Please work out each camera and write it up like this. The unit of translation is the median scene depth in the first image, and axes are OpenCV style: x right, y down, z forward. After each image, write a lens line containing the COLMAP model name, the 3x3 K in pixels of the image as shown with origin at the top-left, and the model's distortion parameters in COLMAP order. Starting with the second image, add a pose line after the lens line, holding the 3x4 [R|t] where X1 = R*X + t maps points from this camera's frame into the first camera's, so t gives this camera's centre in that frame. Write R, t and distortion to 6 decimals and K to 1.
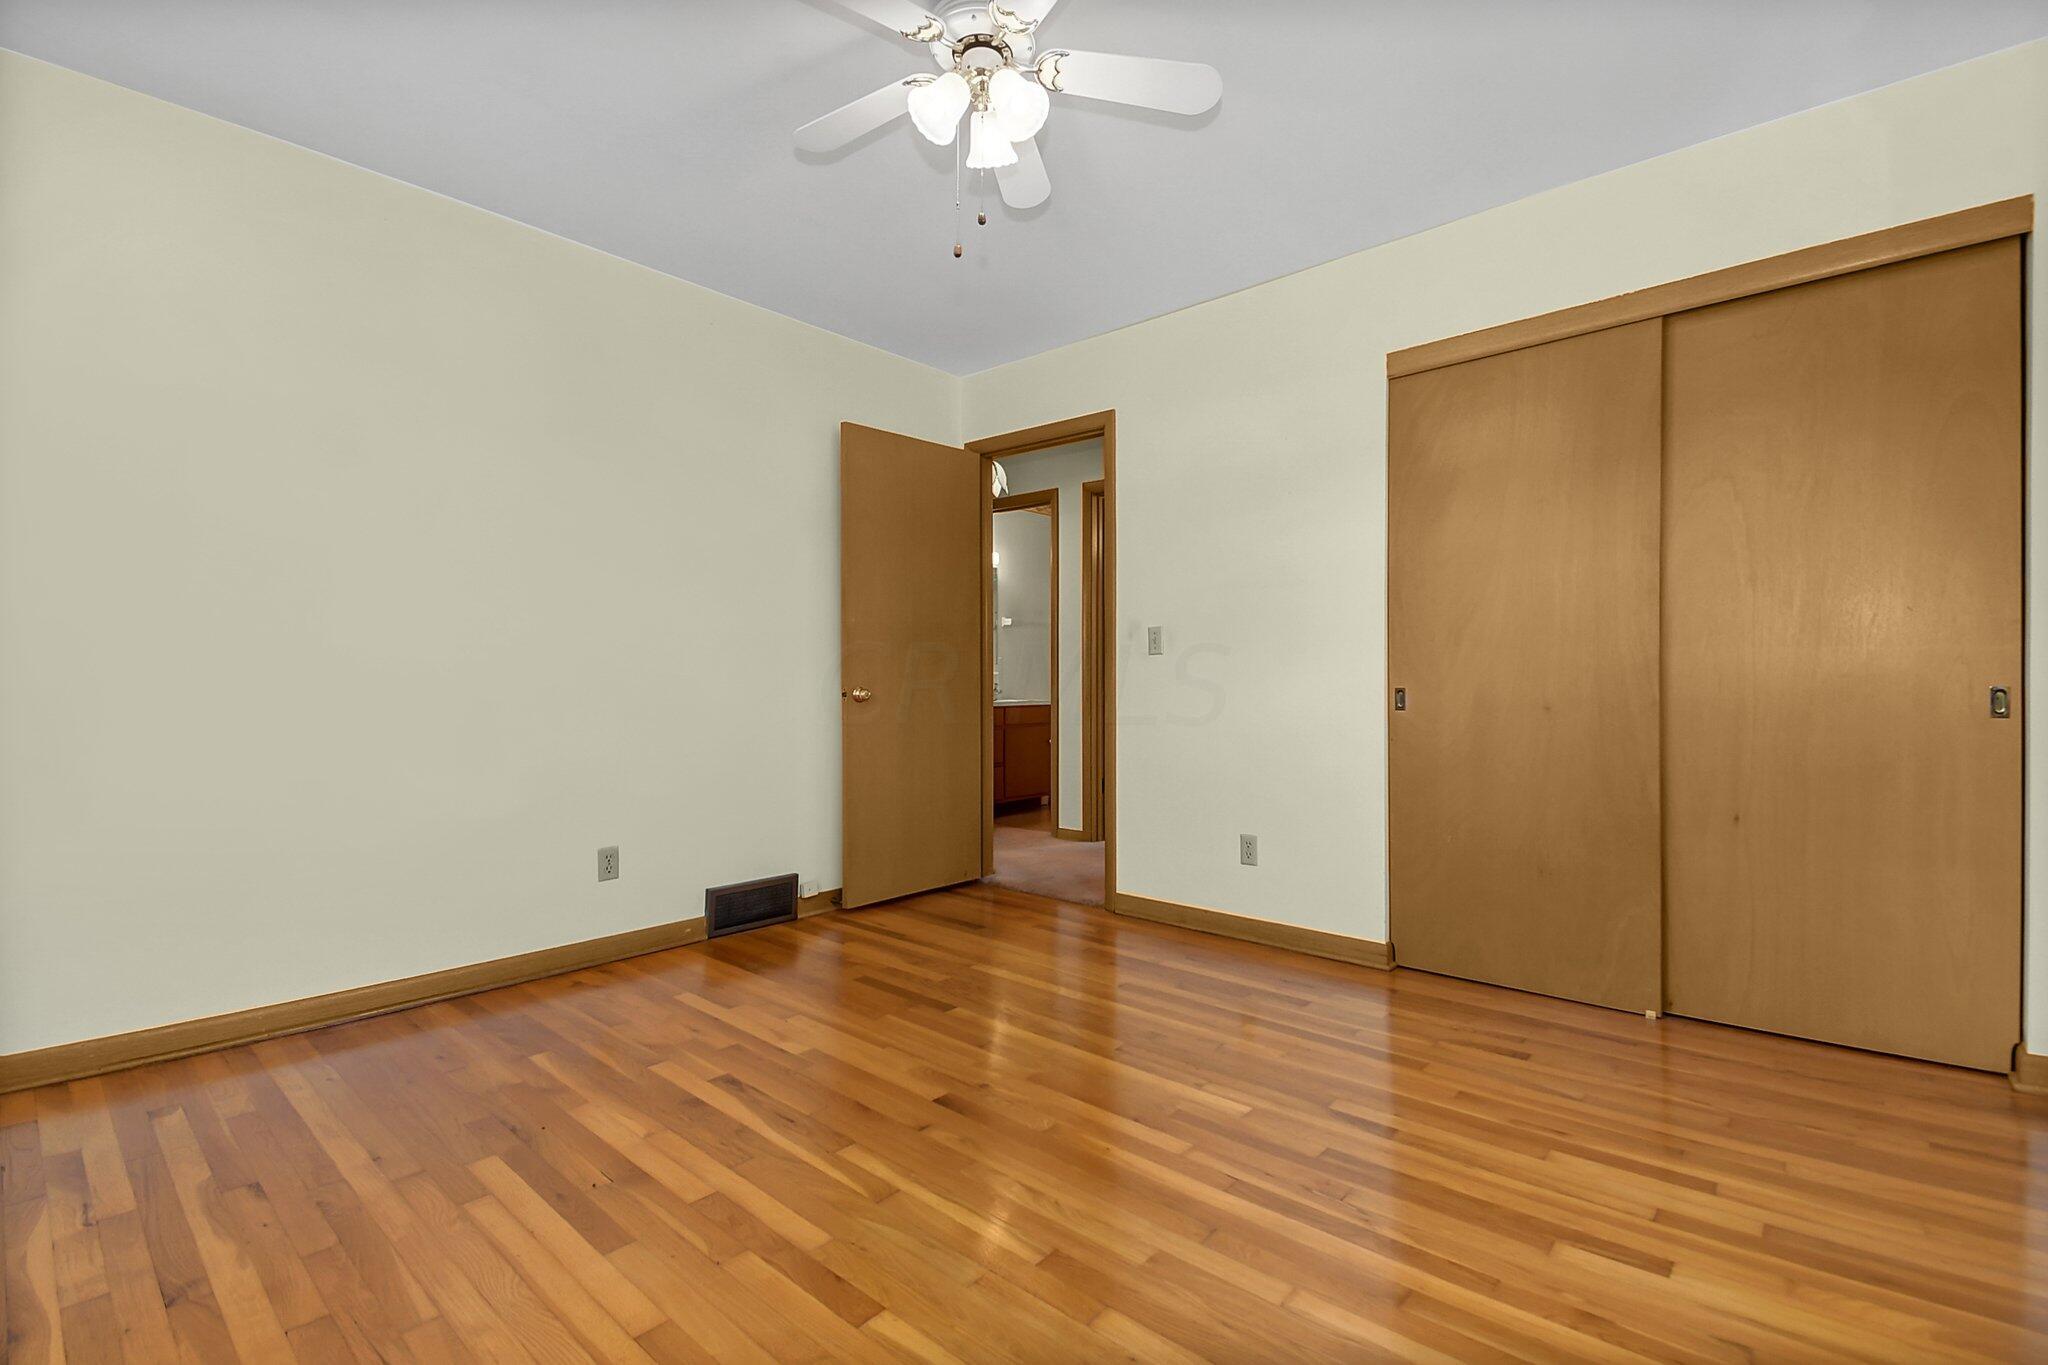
lens RADIAL K [[908.6, 0, 1024.0], [0, 908.6, 682.5], [0, 0, 1]] dist [-0.025792, -0.000273]
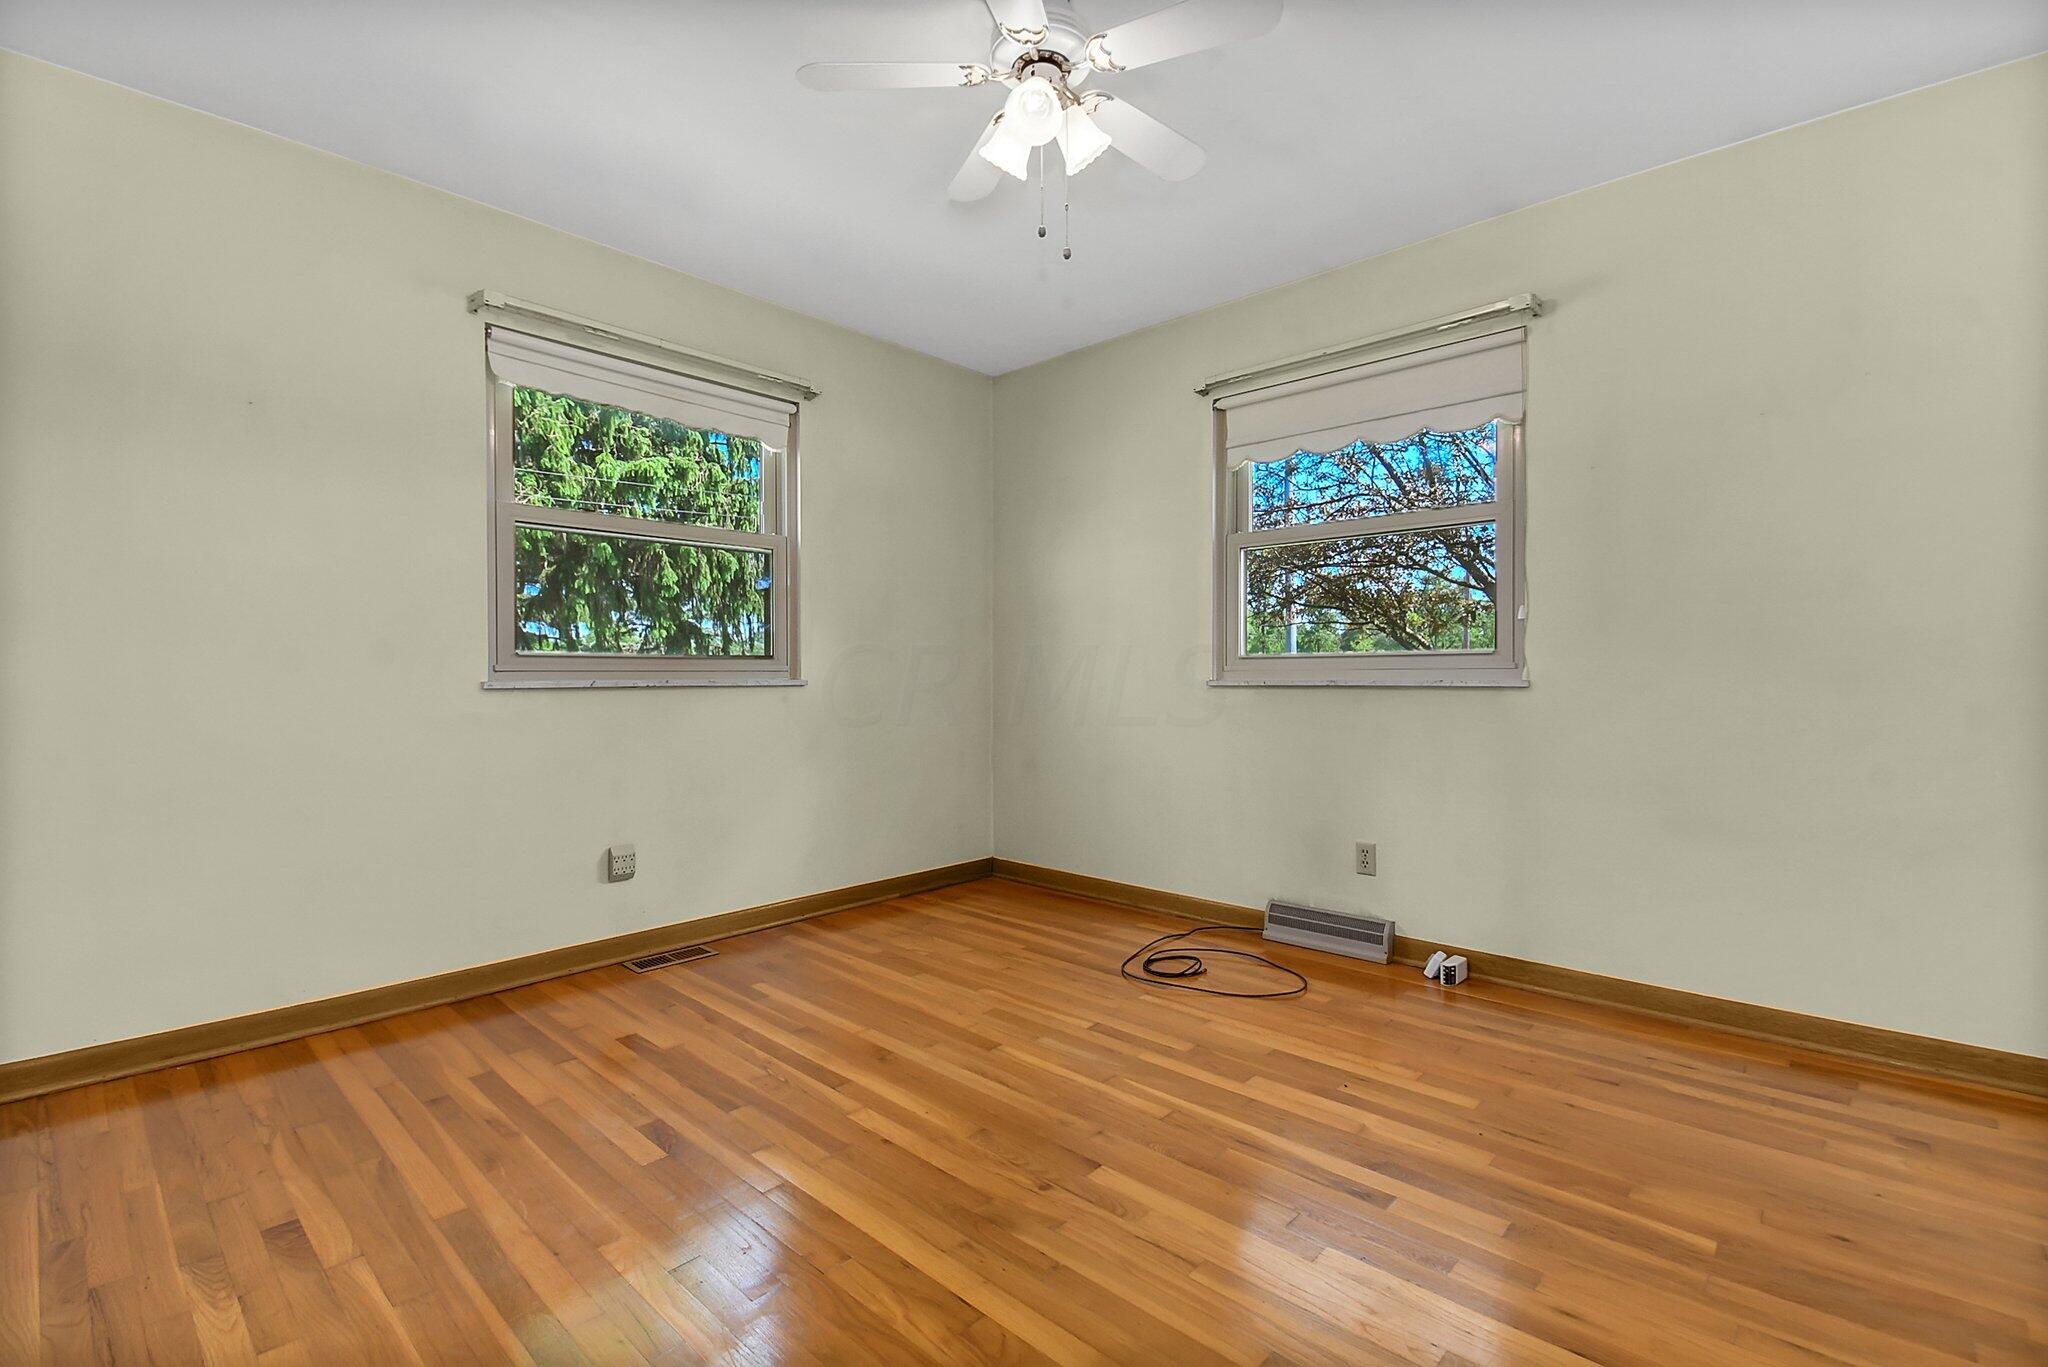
lens RADIAL K [[908.6, 0, 1024.0], [0, 908.6, 683.5], [0, 0, 1]] dist [-0.025792, -0.000273]
pose [[-0.999791, 0.001991, 0.020341, -0.045825], [0.002075, 0.999989, 0.004105, -0.012092], [-0.020333, 0.004147, -0.999785, 2.011890]]
